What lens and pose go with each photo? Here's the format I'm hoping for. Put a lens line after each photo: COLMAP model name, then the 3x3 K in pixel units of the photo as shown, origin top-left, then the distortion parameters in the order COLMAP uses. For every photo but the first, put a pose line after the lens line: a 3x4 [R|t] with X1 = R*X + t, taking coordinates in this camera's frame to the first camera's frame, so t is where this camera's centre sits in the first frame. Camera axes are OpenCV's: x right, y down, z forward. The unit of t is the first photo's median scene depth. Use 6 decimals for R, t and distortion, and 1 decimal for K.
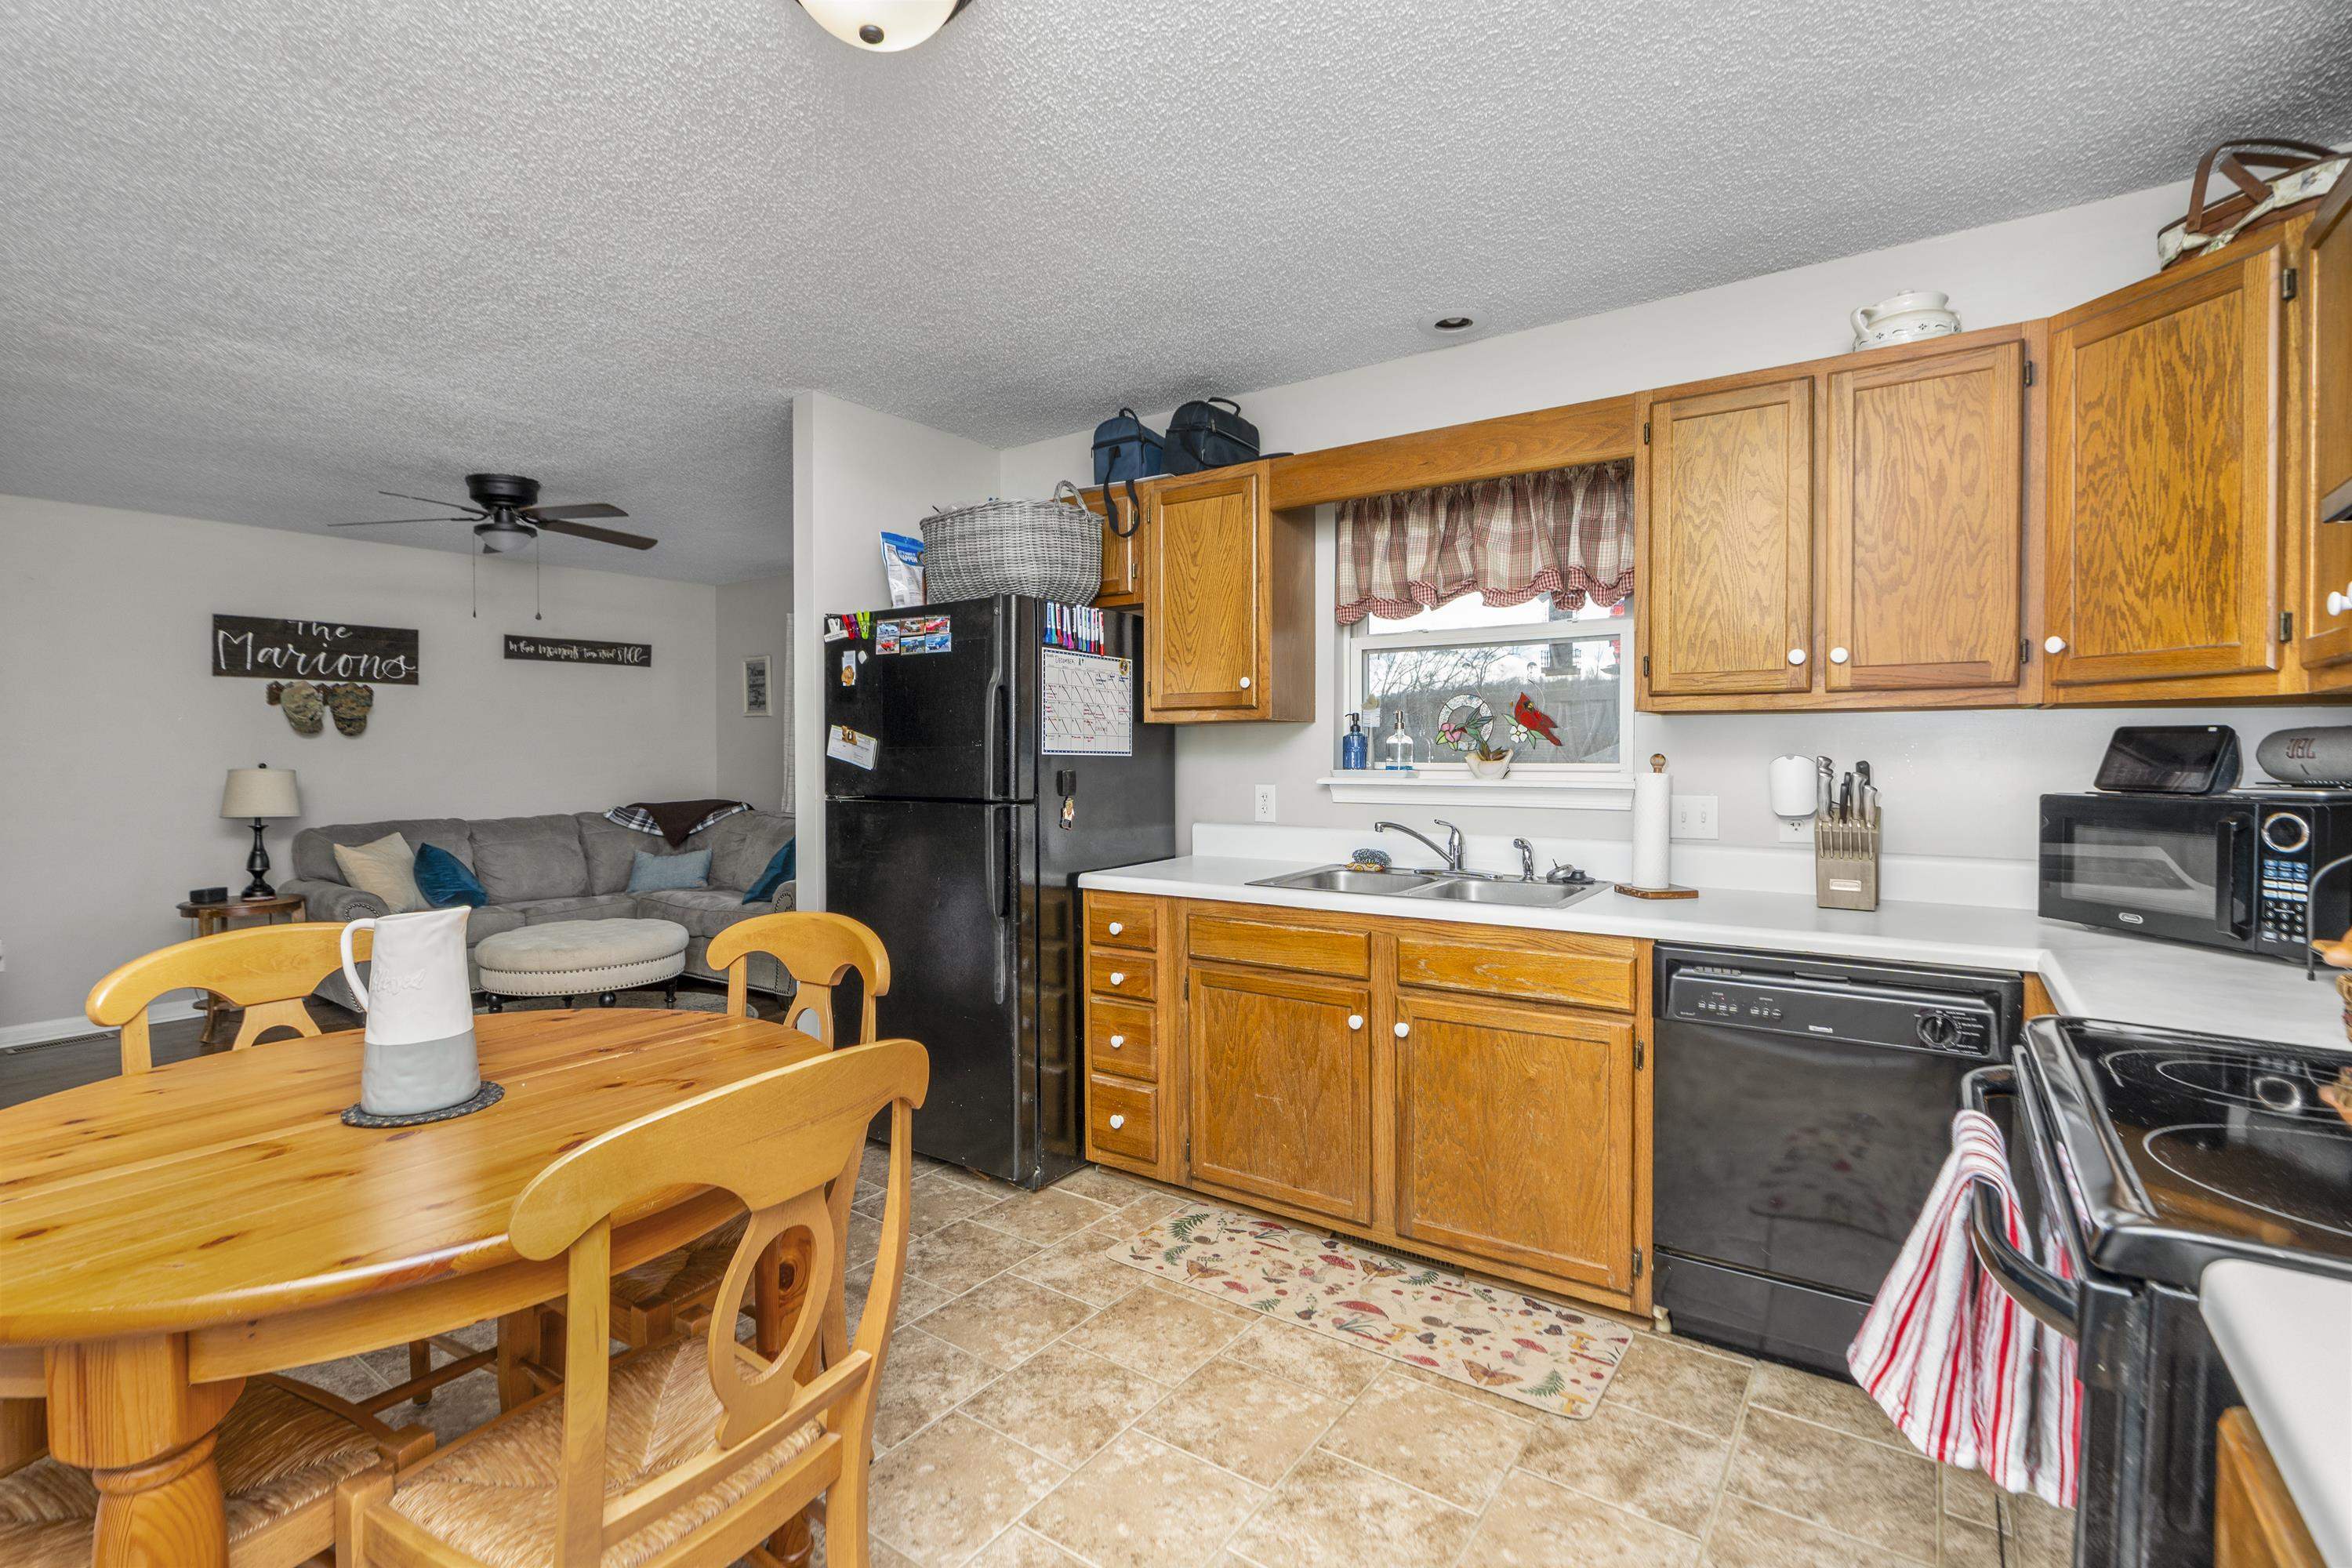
lens RADIAL K [[1064.5, 0, 1144.6], [0, 1064.5, 759.3], [0, 0, 1]] dist [-0.001129, 0.000650]
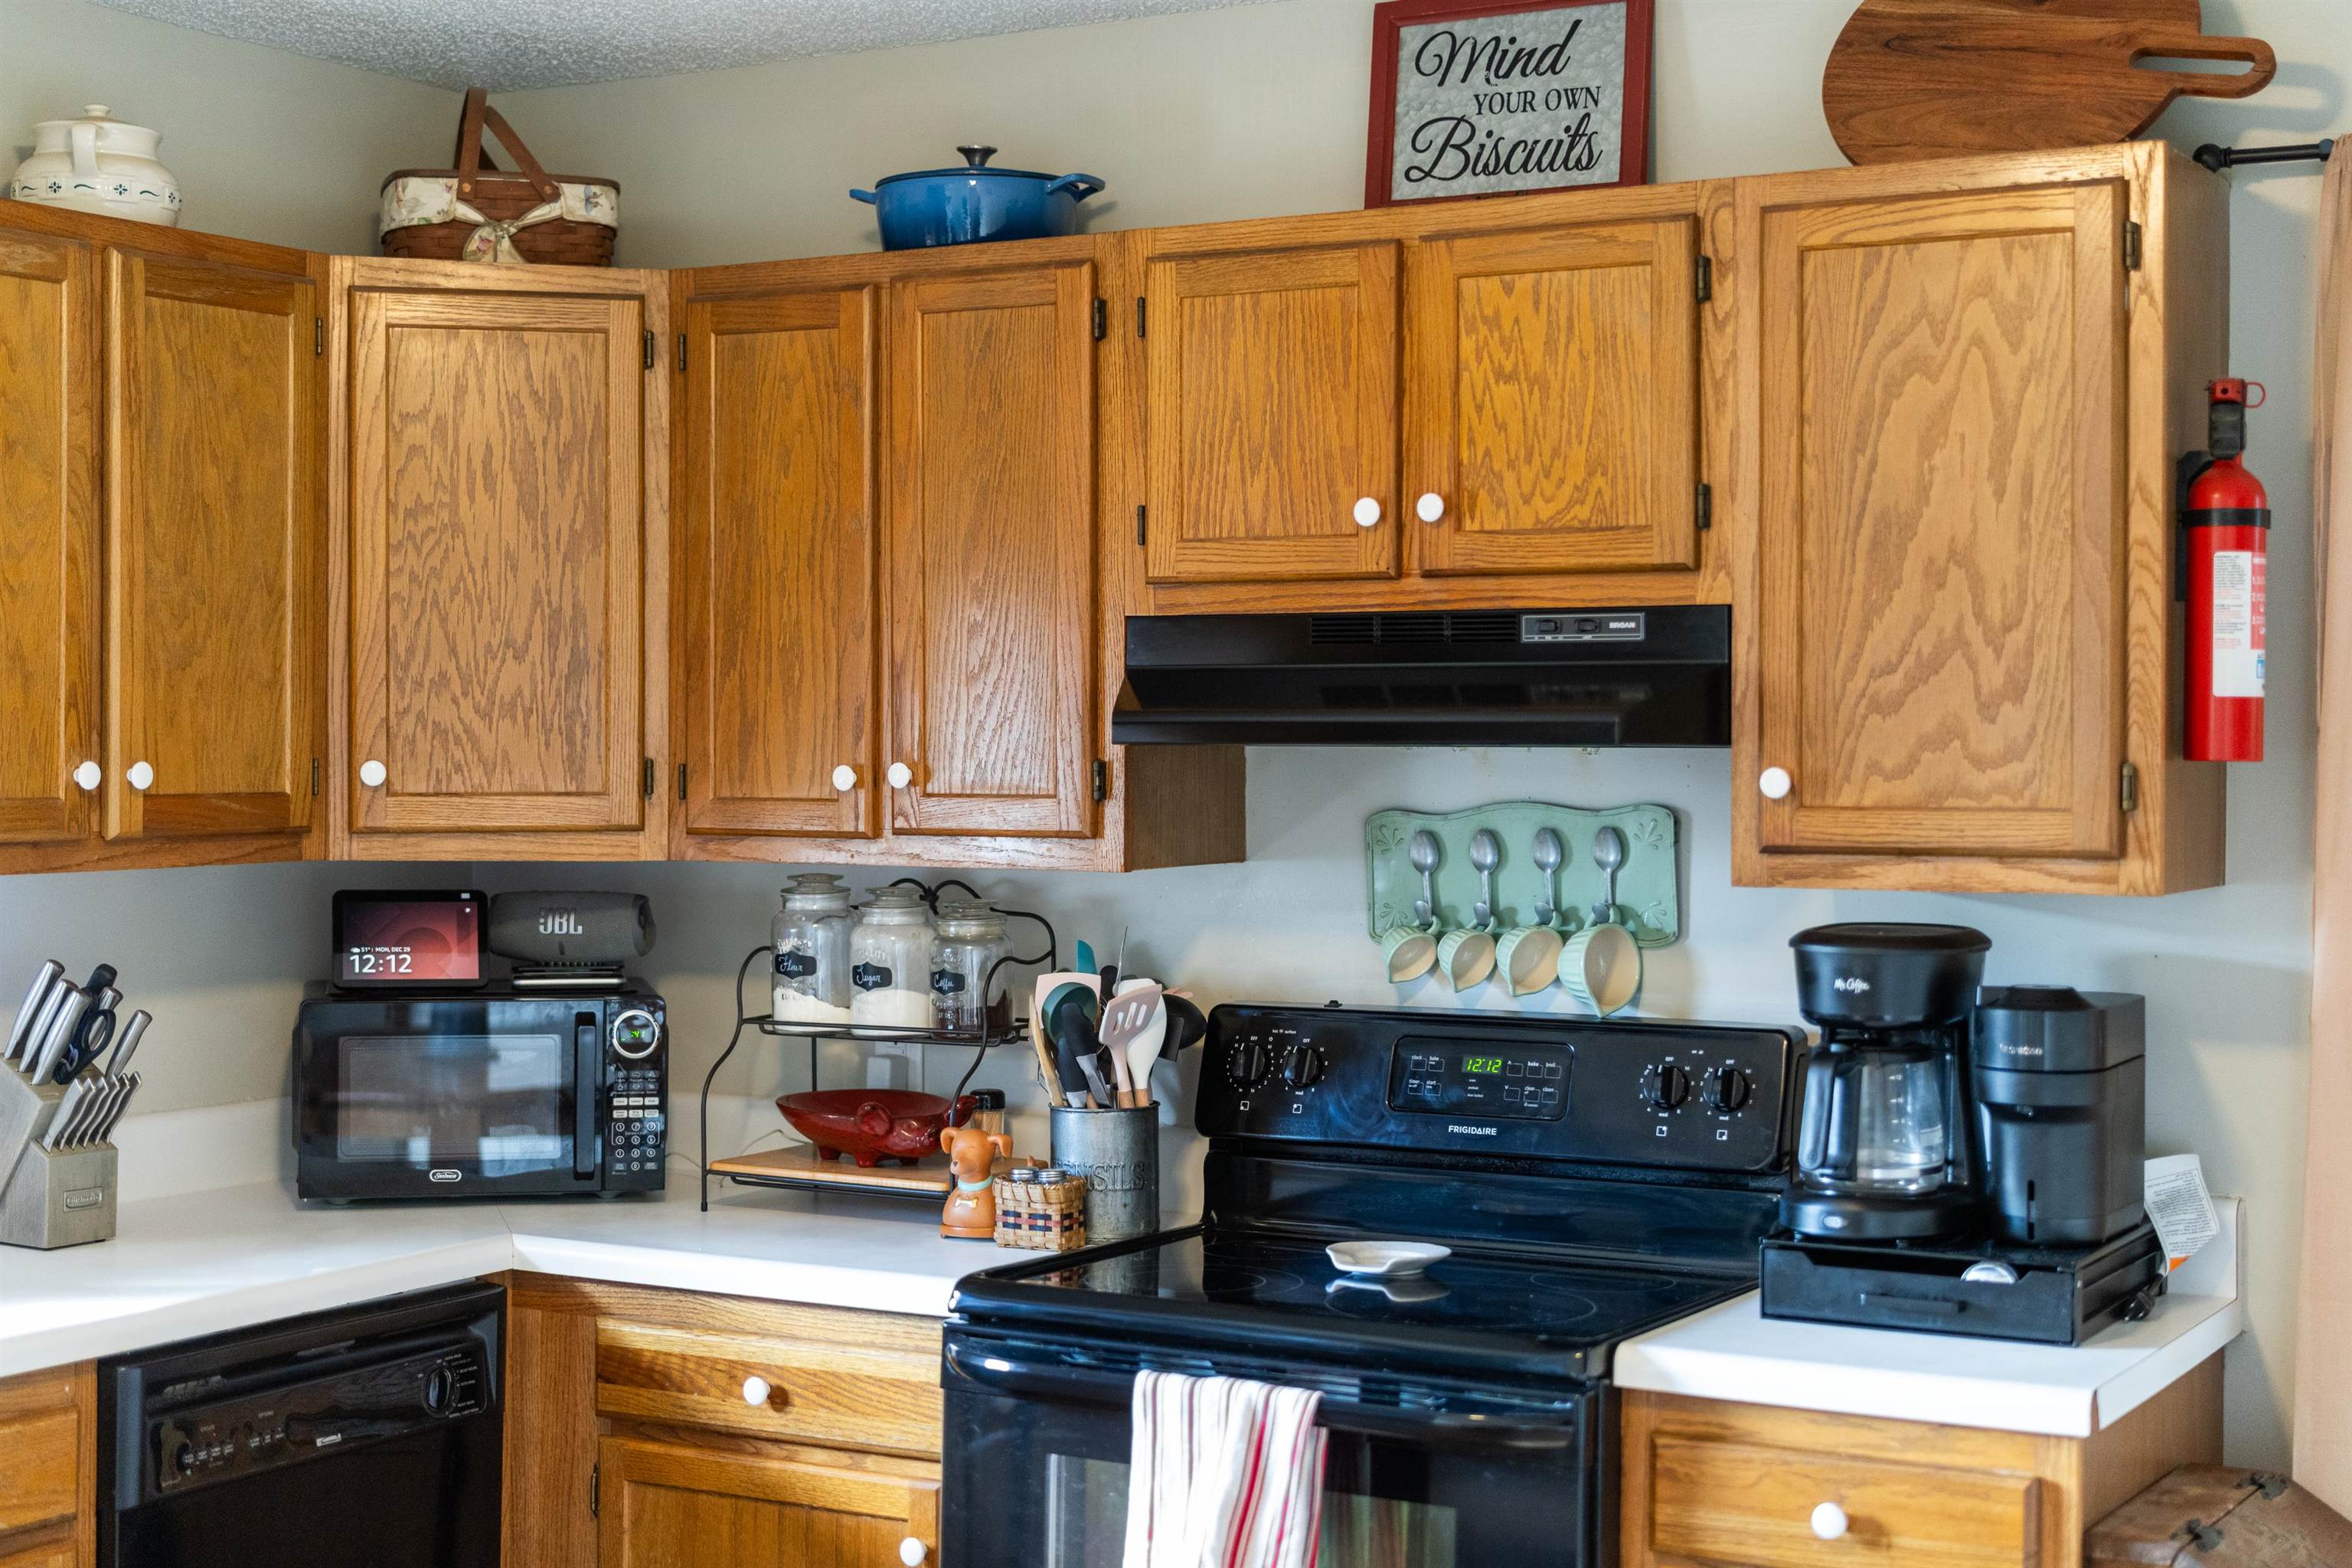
lens RADIAL K [[3376.0, 0, 1176.0], [0, 3376.0, 784.0], [0, 0, 1]] dist [-0.001059, 0.015458]
pose [[-0.119004, -0.011994, 0.992821, -1.131395], [0.006365, 0.999897, 0.012842, -0.113559], [-0.992873, 0.007847, -0.118916, 0.690382]]
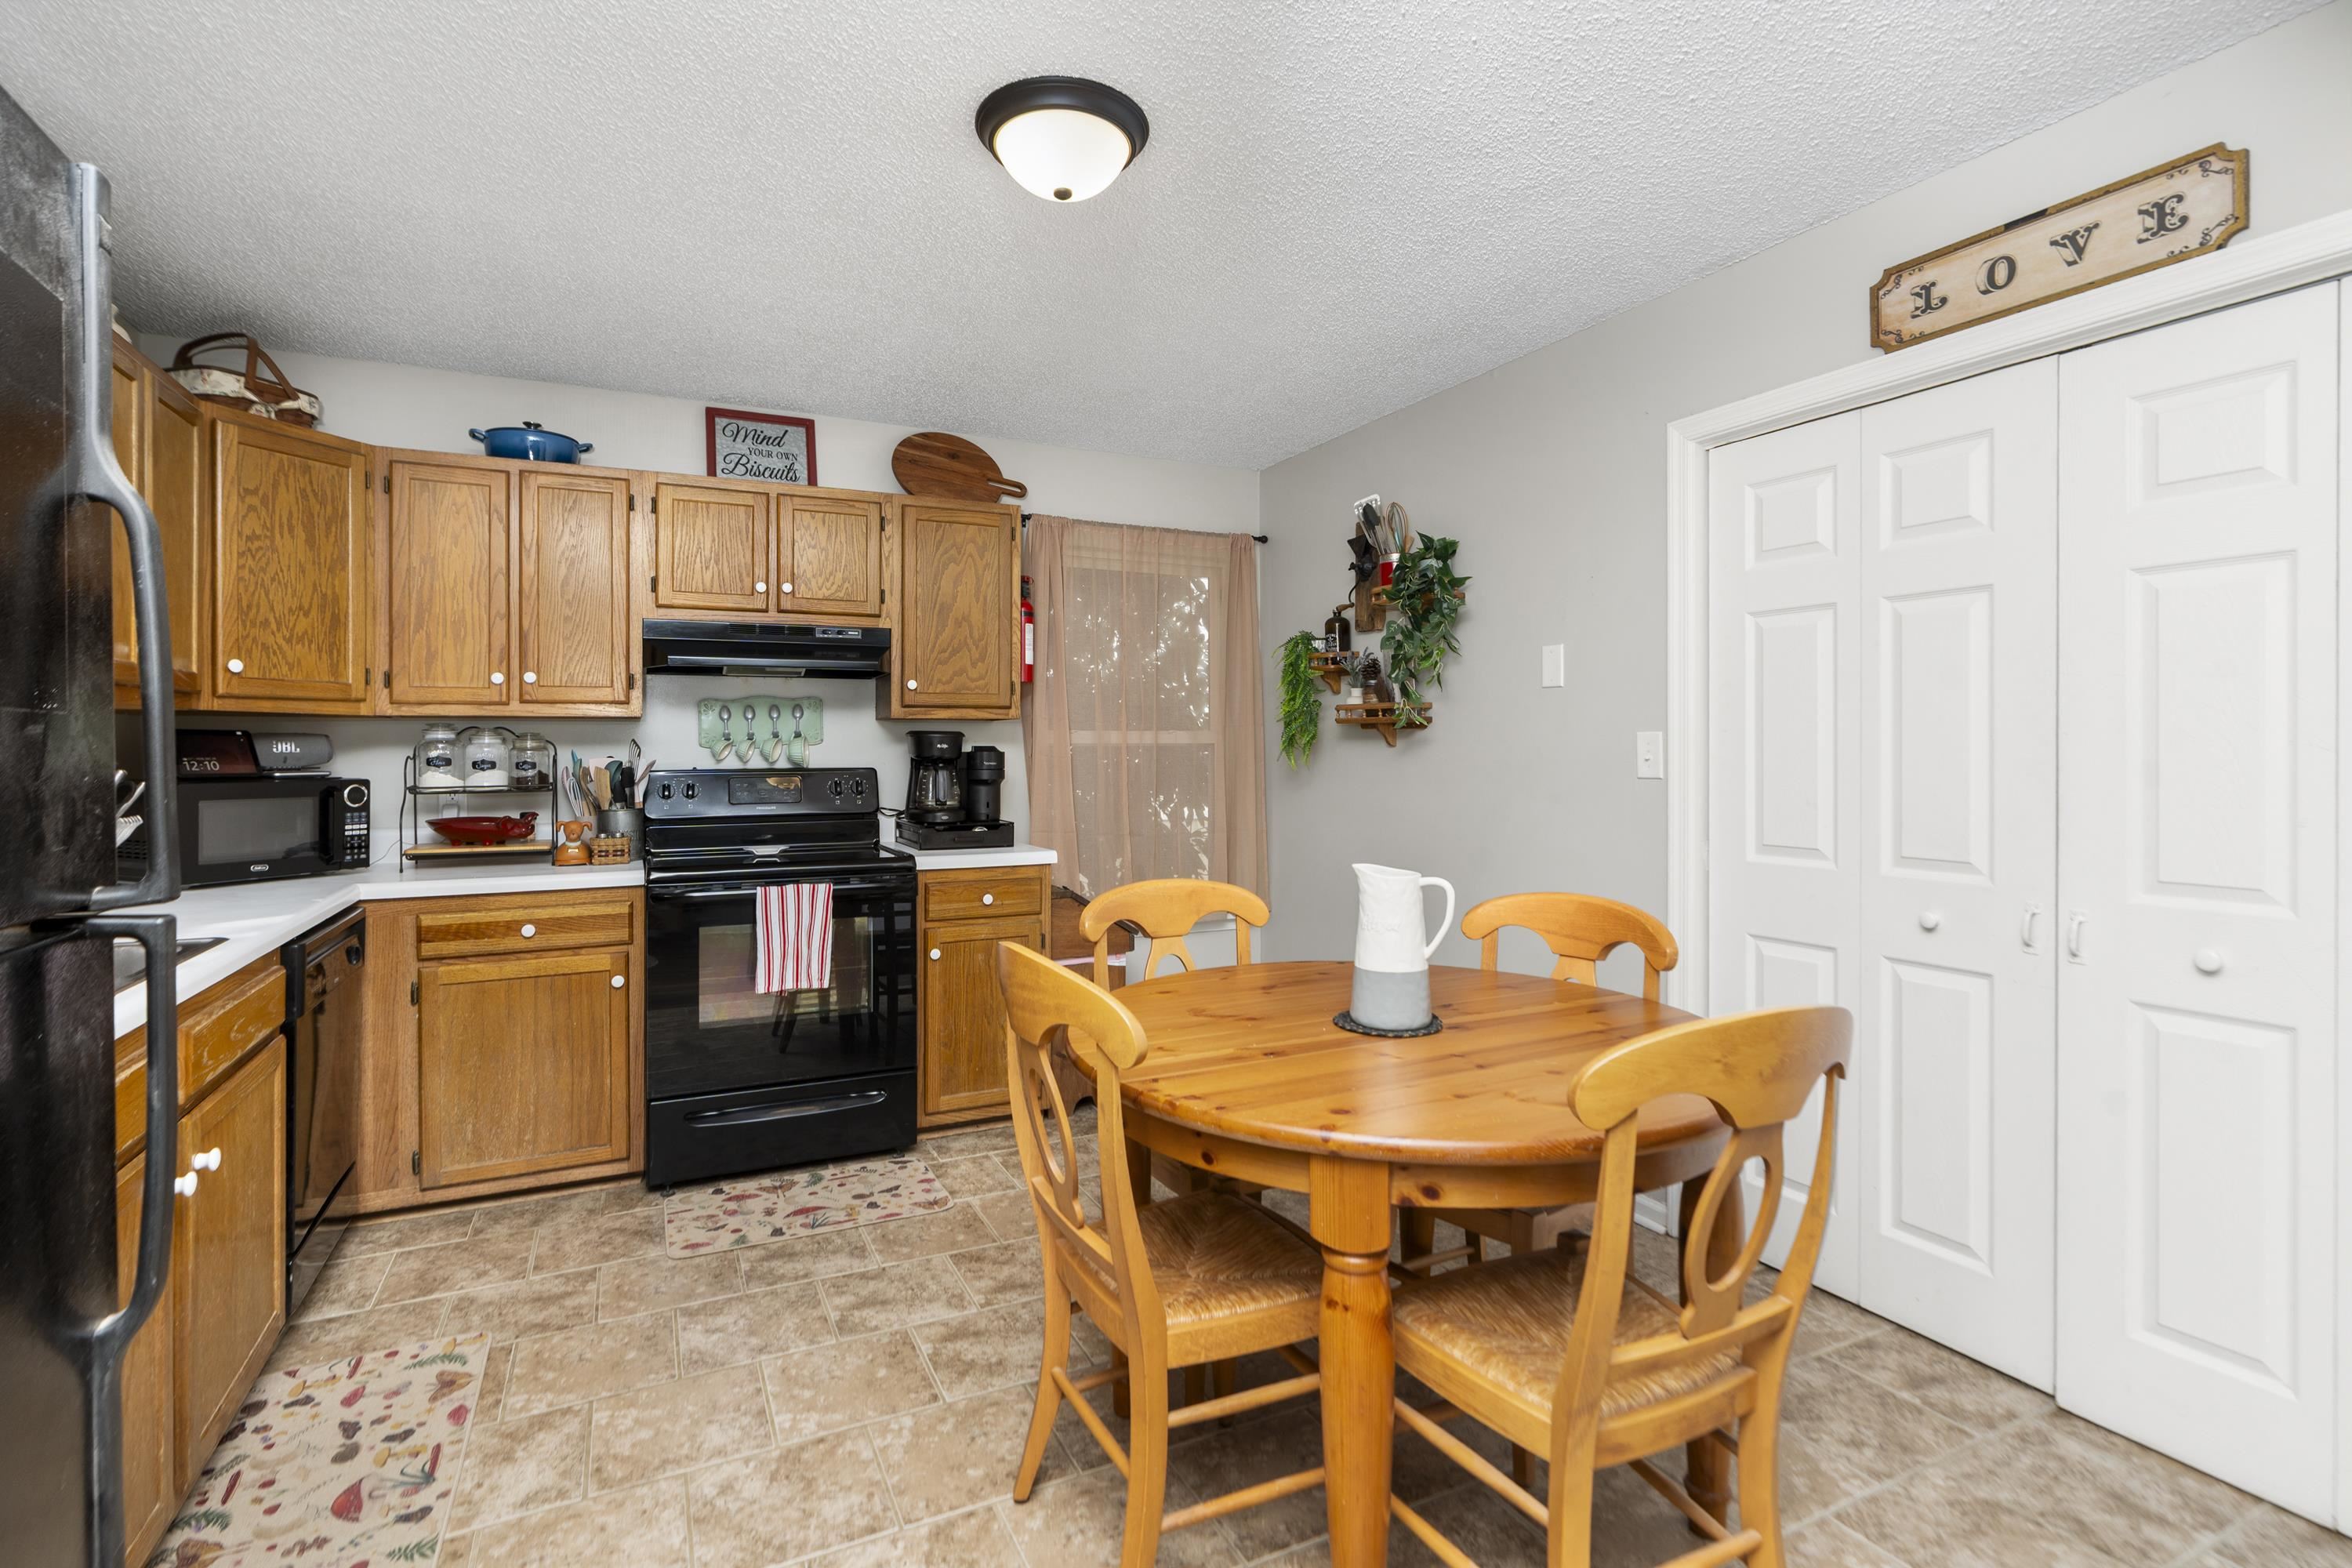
lens RADIAL K [[1093.1, 0, 1175.1], [0, 1093.1, 750.4], [0, 0, 1]] dist [-0.002648, -0.000055]
pose [[-0.887498, 0.004483, 0.460790, -0.698227], [0.010503, 0.999890, 0.010500, -0.006357], [-0.460692, 0.014158, -0.887447, 1.501636]]
